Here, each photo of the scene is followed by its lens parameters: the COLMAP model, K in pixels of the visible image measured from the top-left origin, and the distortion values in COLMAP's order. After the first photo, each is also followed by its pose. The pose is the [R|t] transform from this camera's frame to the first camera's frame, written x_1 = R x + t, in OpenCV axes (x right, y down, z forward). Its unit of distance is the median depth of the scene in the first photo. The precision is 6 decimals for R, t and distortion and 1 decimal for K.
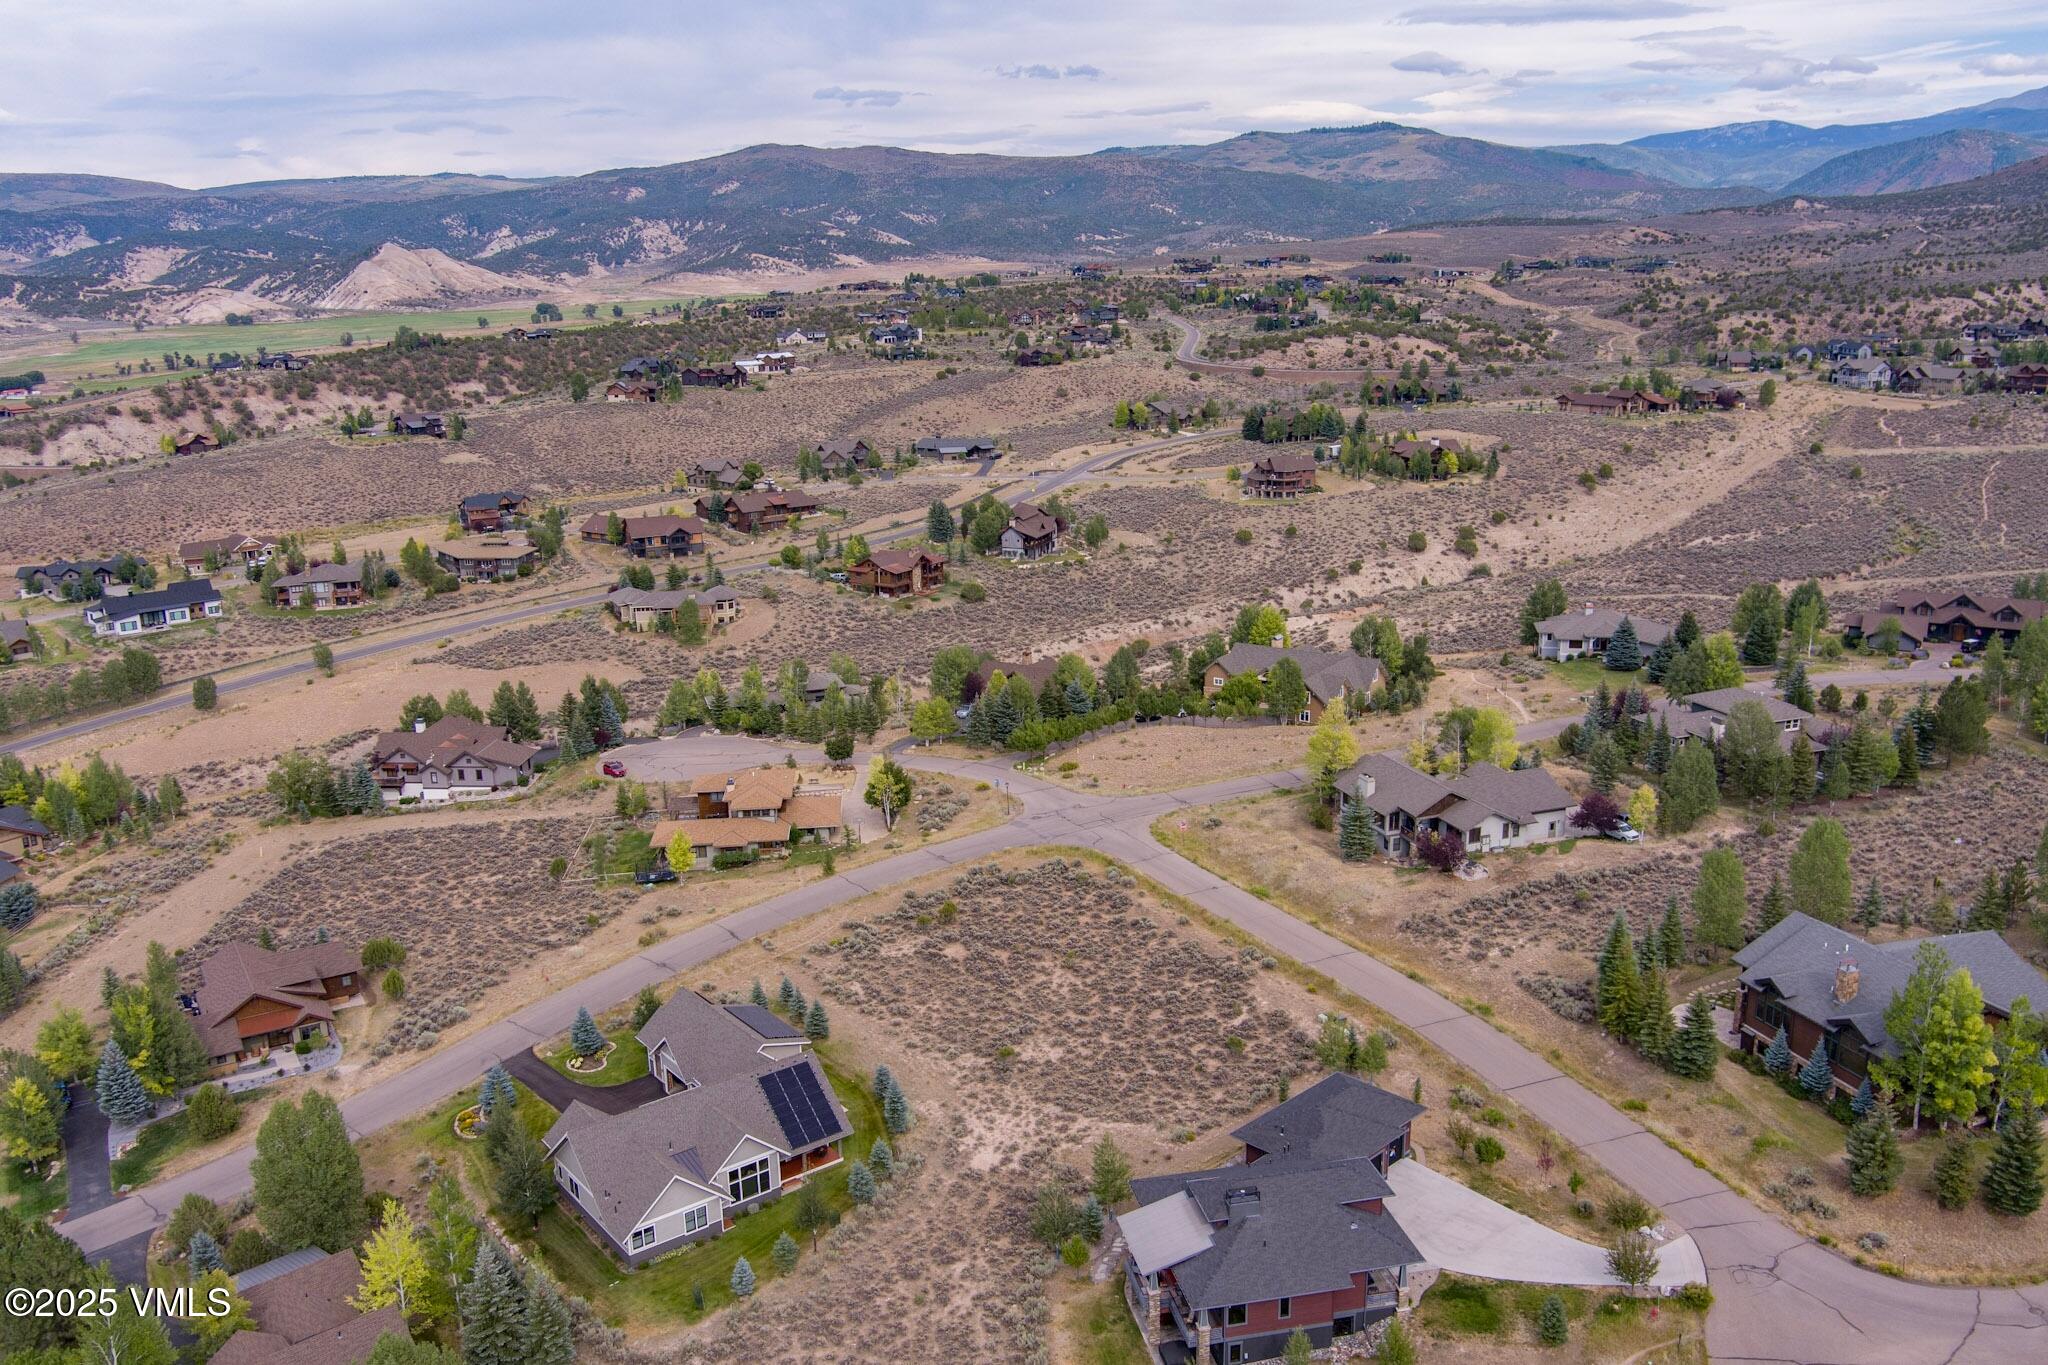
lens RADIAL K [[1676.4, 0, 1024.0], [0, 1676.4, 682.5], [0, 0, 1]] dist [-0.065238, 0.014759]
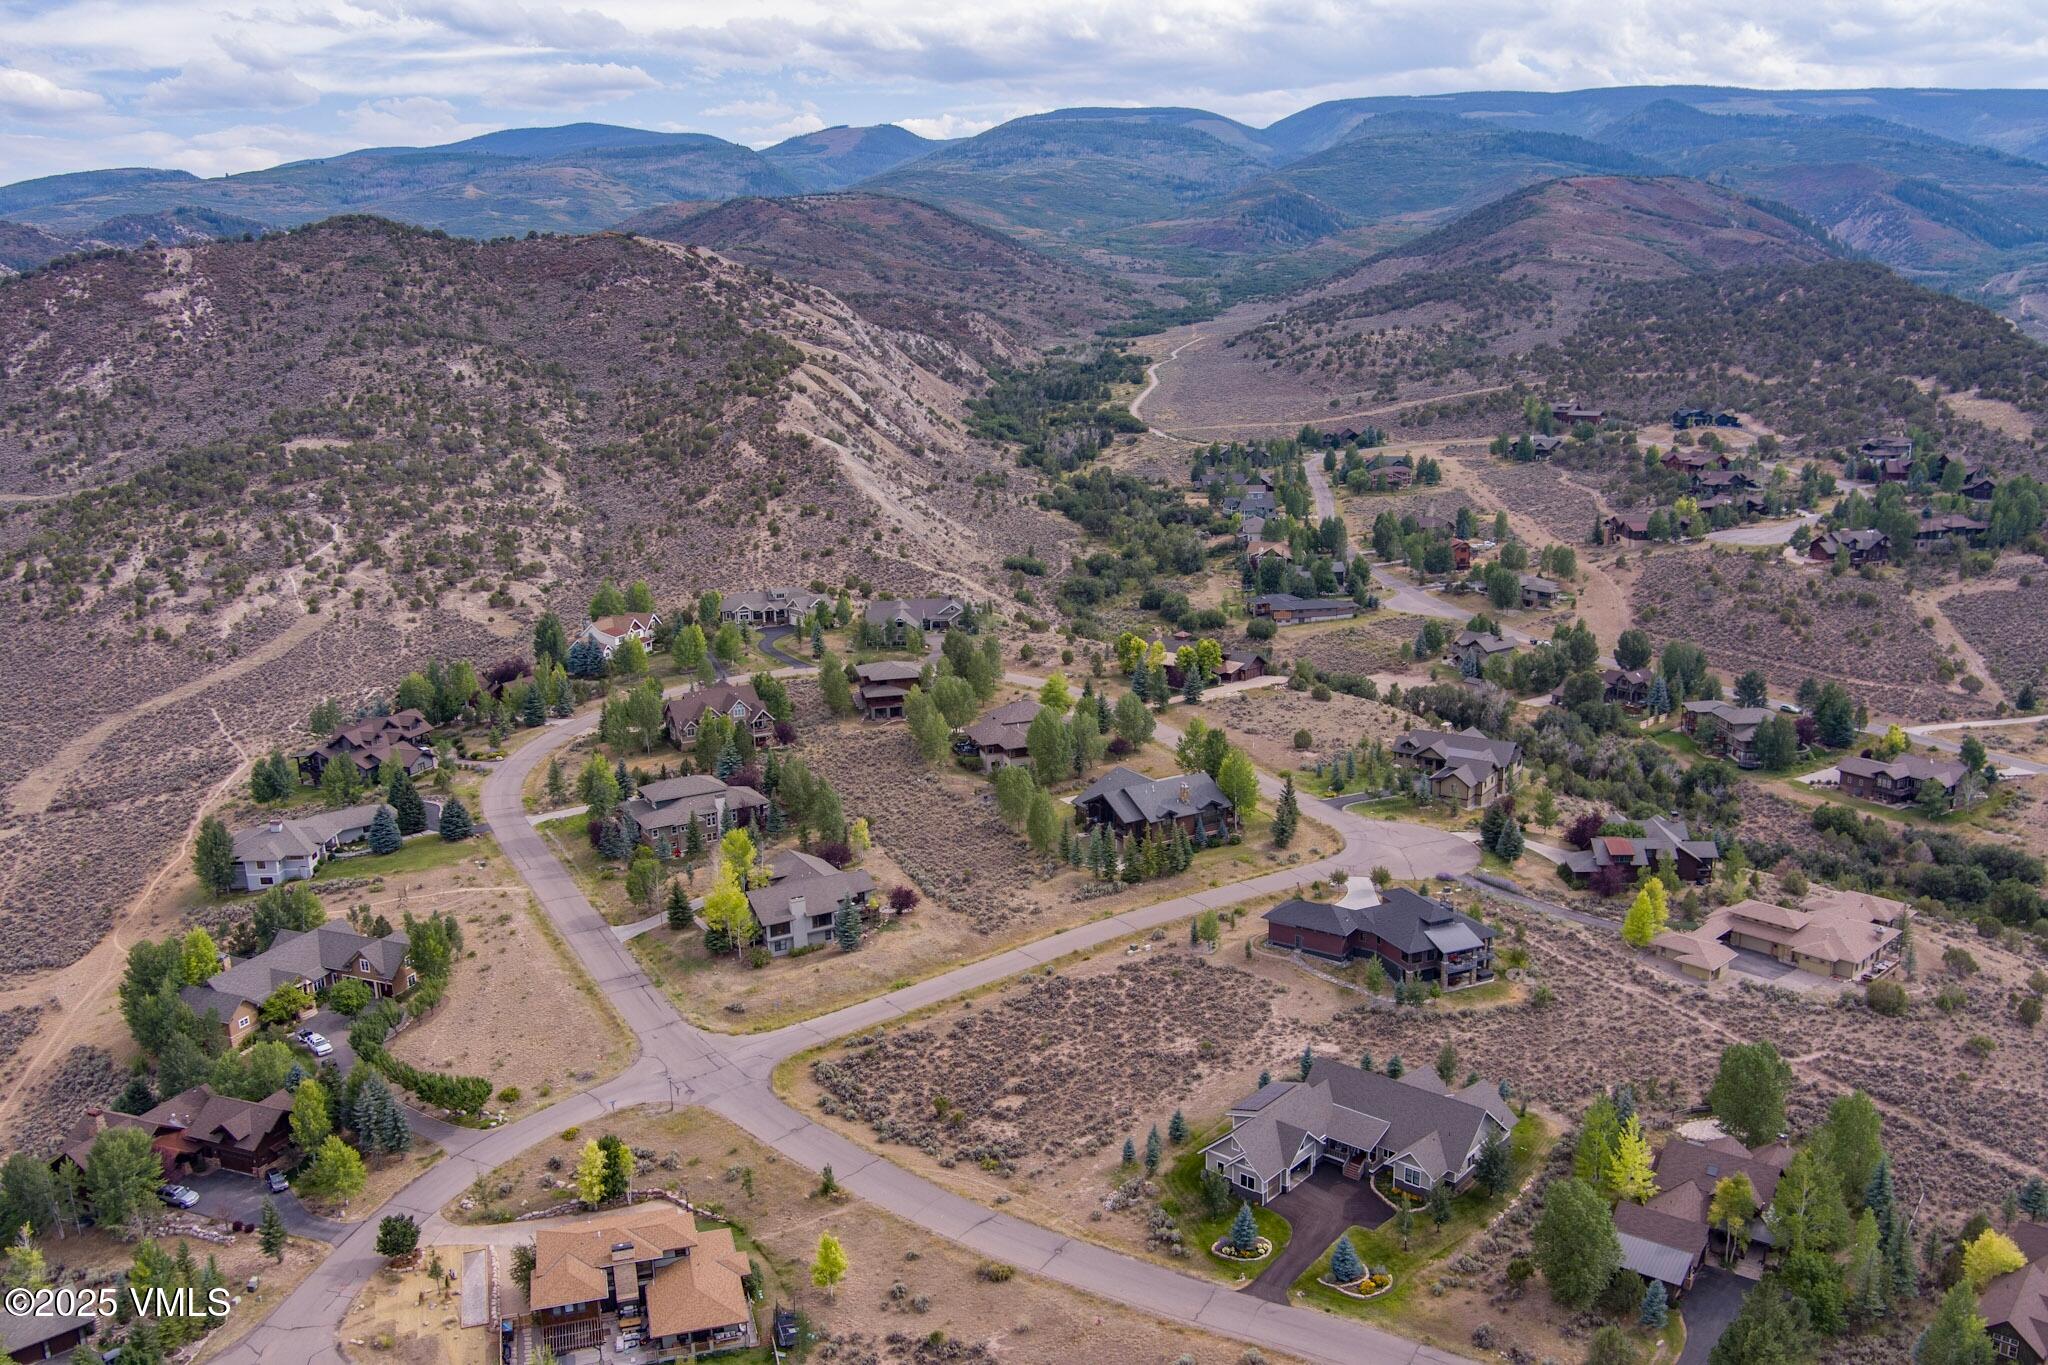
lens RADIAL K [[1655.7, 0, 1023.0], [0, 1655.7, 691.6], [0, 0, 1]] dist [-0.061331, 0.003440]
pose [[-0.186013, -0.206530, 0.960596, -0.368065], [0.271838, 0.928679, 0.252307, -0.132591], [-0.944195, 0.308059, -0.116604, 0.351921]]
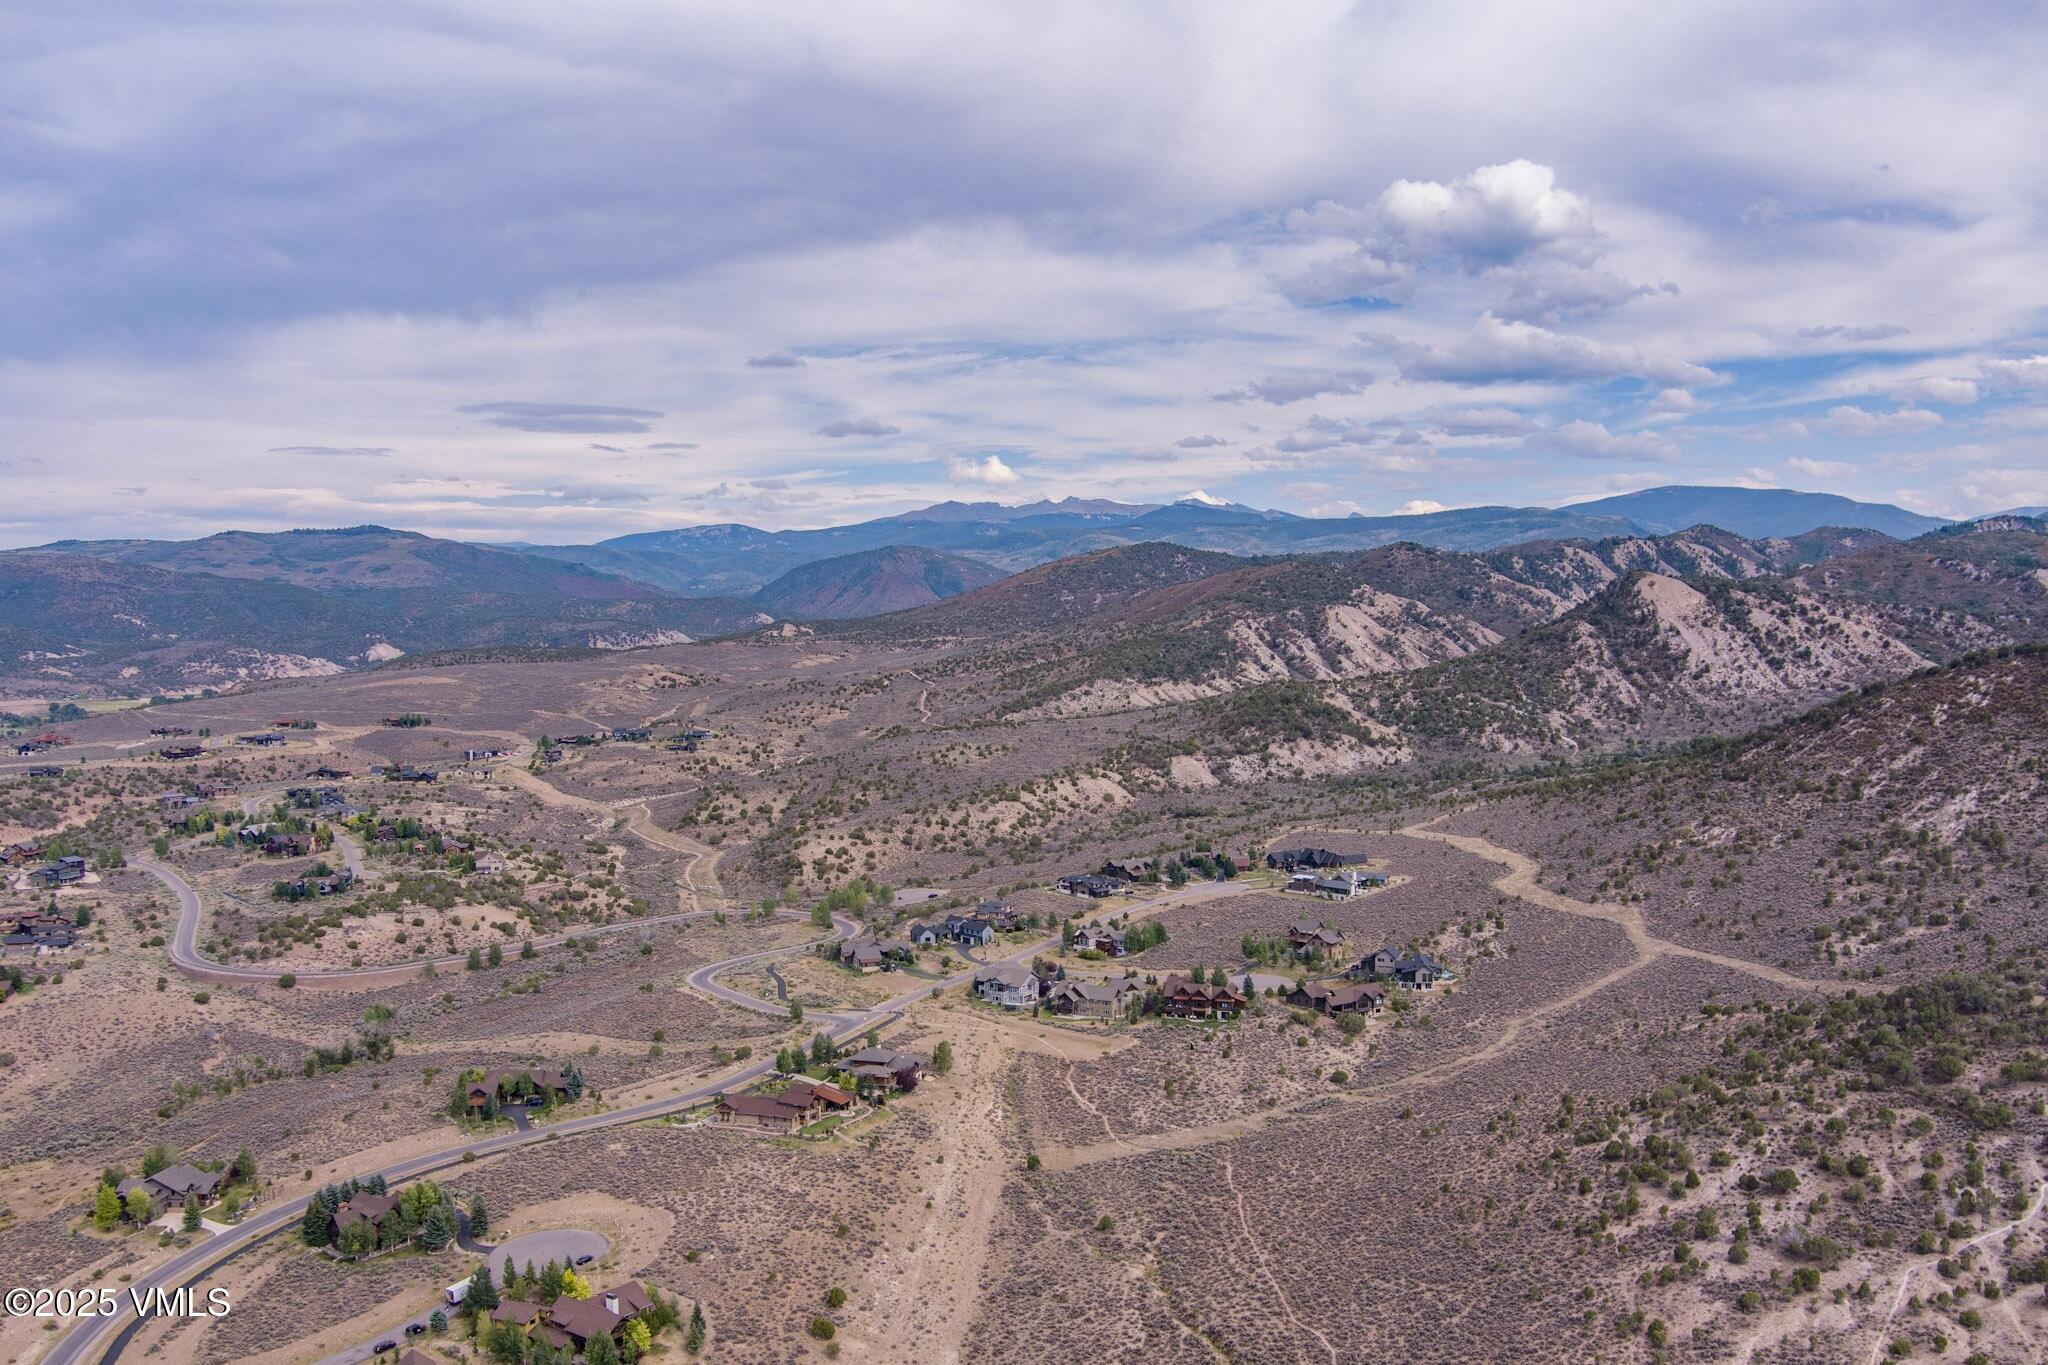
lens RADIAL K [[1655.7, 0, 1023.0], [0, 1655.7, 691.6], [0, 0, 1]] dist [-0.061331, 0.003440]
pose [[0.834353, -0.017088, 0.550966, 0.011933], [0.136766, 0.974683, -0.176882, -0.223256], [-0.533995, 0.222936, 0.815567, 0.252155]]
